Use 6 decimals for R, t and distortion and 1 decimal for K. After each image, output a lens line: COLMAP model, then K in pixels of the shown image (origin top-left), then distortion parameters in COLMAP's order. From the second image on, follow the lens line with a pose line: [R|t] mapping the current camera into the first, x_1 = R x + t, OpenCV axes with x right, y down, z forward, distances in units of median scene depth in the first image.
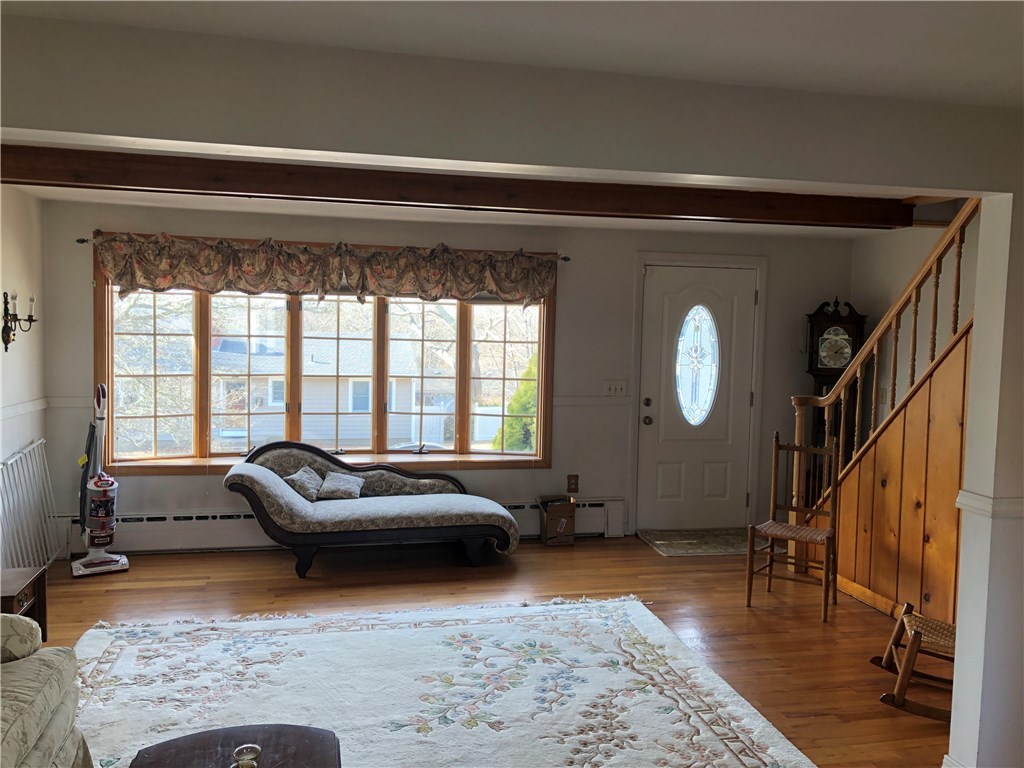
lens RADIAL K [[838.3, 0, 510.1], [0, 838.3, 381.5], [0, 0, 1]] dist [0.045992, -0.036276]
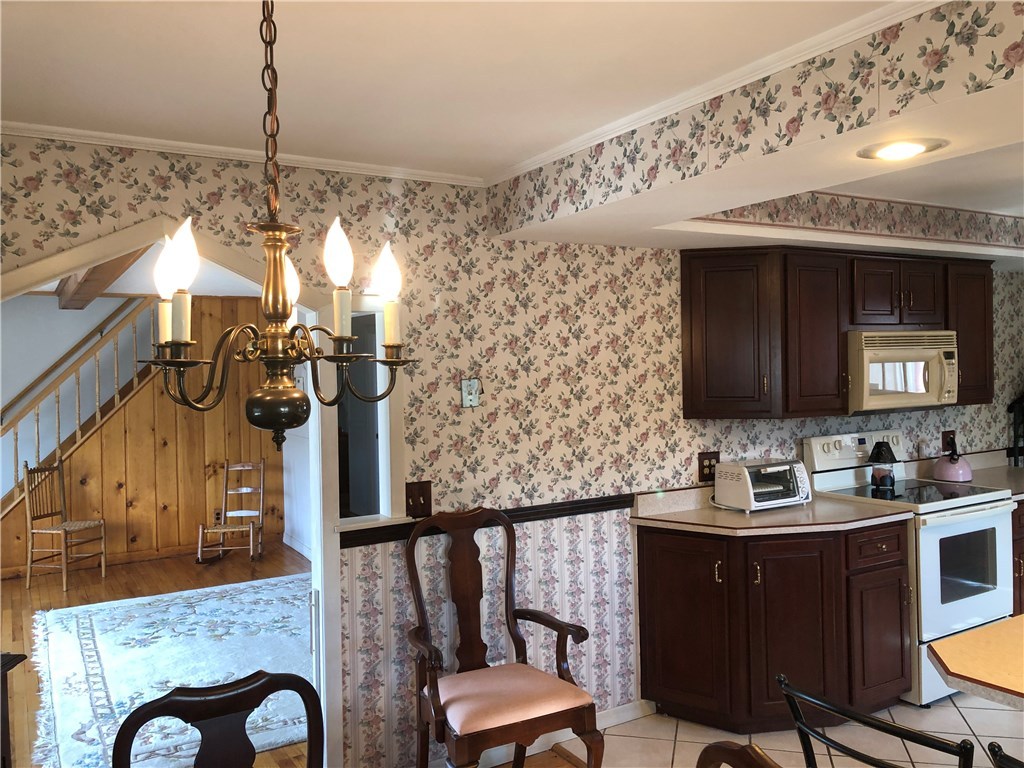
lens RADIAL K [[838.3, 0, 516.2], [0, 838.3, 371.9], [0, 0, 1]] dist [0.045992, -0.036276]
pose [[-0.321929, -0.018226, 0.946589, -1.453702], [0.079571, 0.995756, 0.046234, -0.095215], [-0.943414, 0.090206, -0.319112, 0.896852]]
